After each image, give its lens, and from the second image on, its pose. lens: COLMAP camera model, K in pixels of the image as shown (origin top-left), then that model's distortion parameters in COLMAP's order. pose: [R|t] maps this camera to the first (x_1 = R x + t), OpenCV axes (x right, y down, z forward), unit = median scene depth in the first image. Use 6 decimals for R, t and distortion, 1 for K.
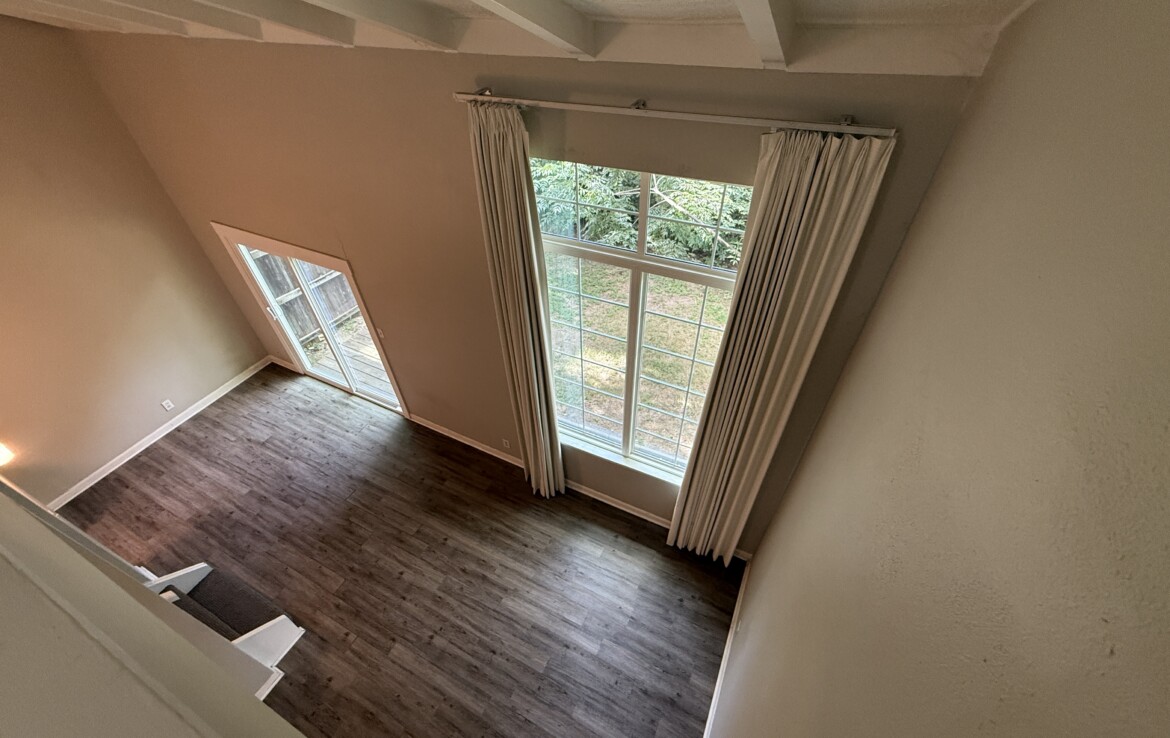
lens RADIAL K [[466.6, 0, 581.7], [0, 466.6, 367.6], [0, 0, 1]] dist [0.000869, 0.000229]
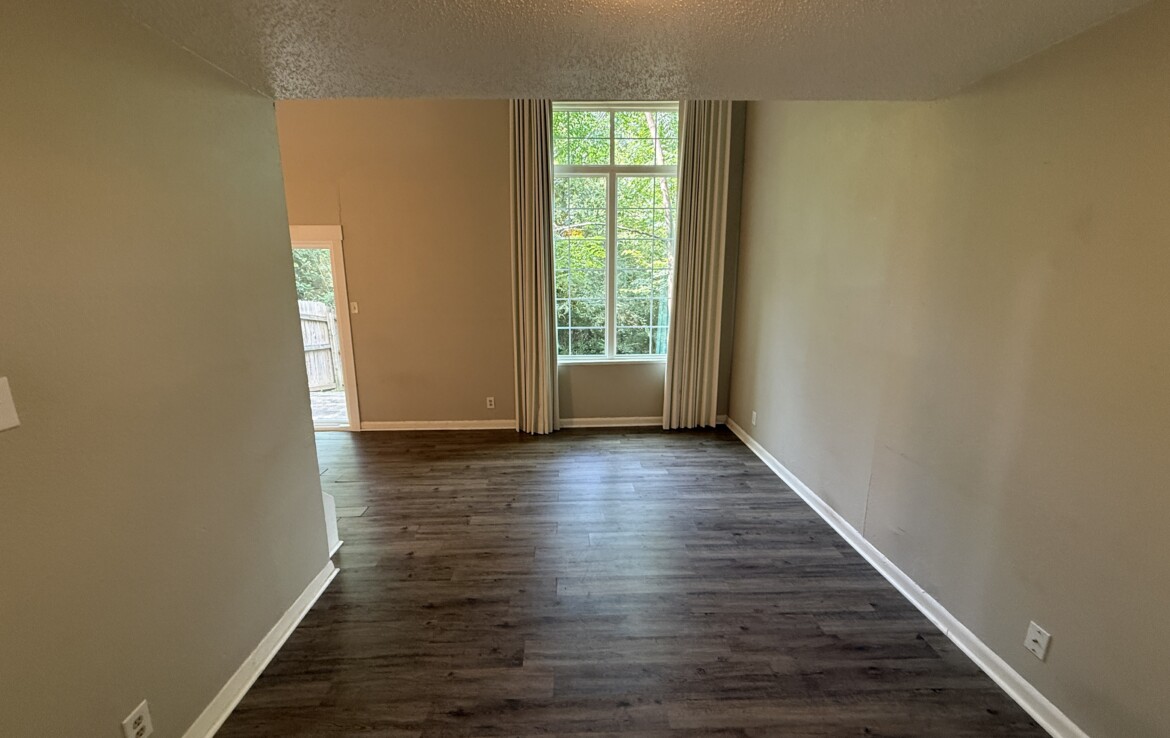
lens RADIAL K [[466.6, 0, 581.7], [0, 466.6, 367.6], [0, 0, 1]] dist [0.000869, 0.000229]
pose [[0.879797, -0.072089, 0.469852, -0.530558], [0.303140, 0.846447, -0.437759, 0.699028], [-0.366147, 0.527570, 0.766555, 0.117517]]
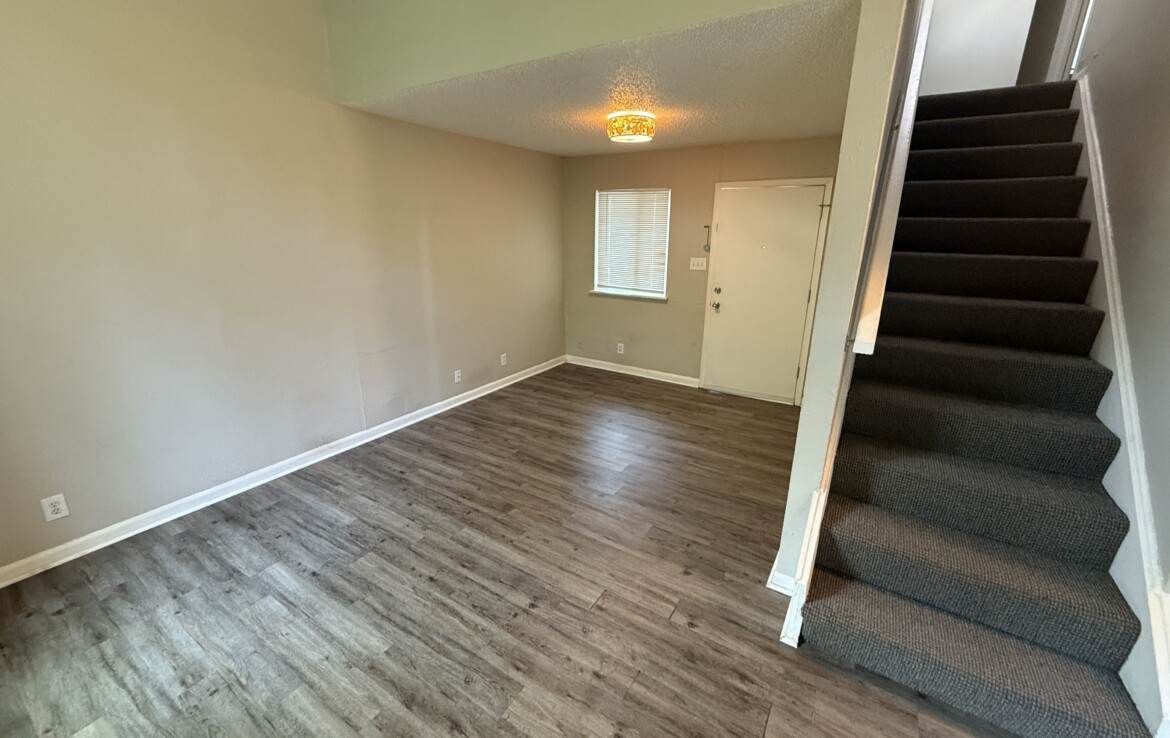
lens RADIAL K [[466.6, 0, 581.7], [0, 466.6, 367.6], [0, 0, 1]] dist [0.000869, 0.000229]
pose [[-0.994644, -0.011158, 0.102755, -0.385361], [0.081475, 0.527090, 0.845895, -0.033986], [-0.063599, 0.849736, -0.523358, 0.929804]]
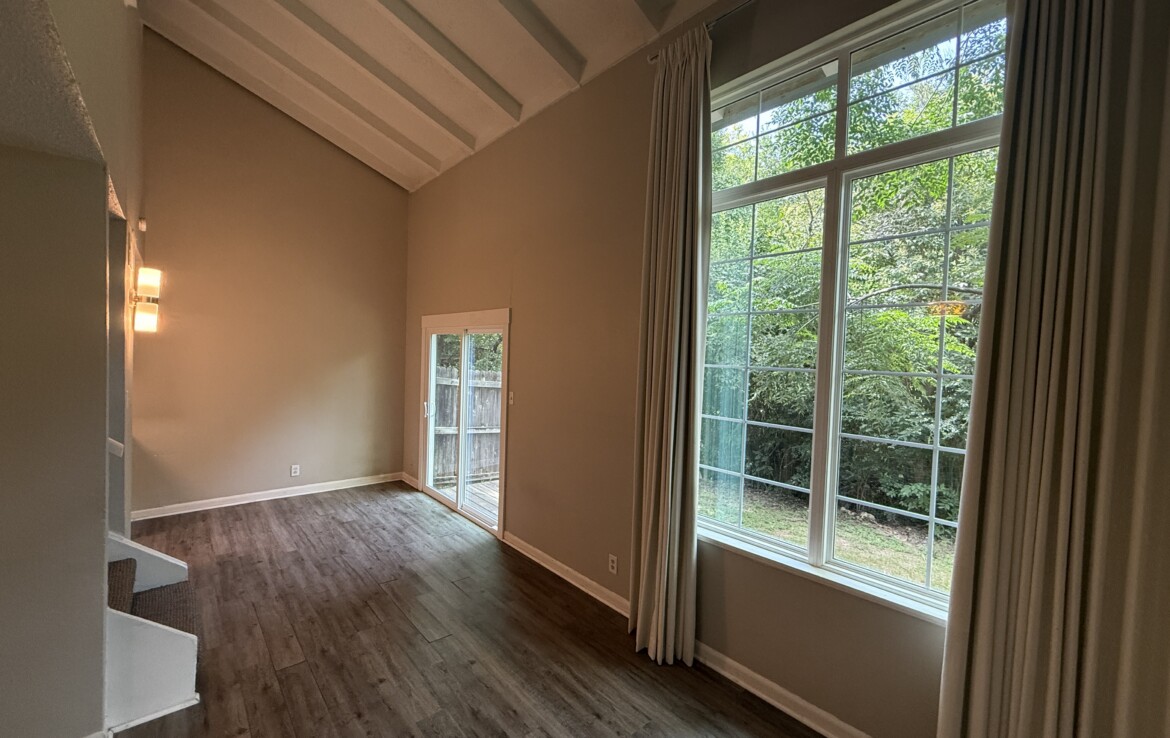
lens RADIAL K [[466.6, 0, 581.7], [0, 466.6, 367.6], [0, 0, 1]] dist [0.000869, 0.000229]
pose [[0.924602, 0.068190, -0.374783, 0.029414], [-0.294828, 0.751107, -0.590690, 0.411185], [0.241223, 0.656650, 0.714579, 0.389731]]
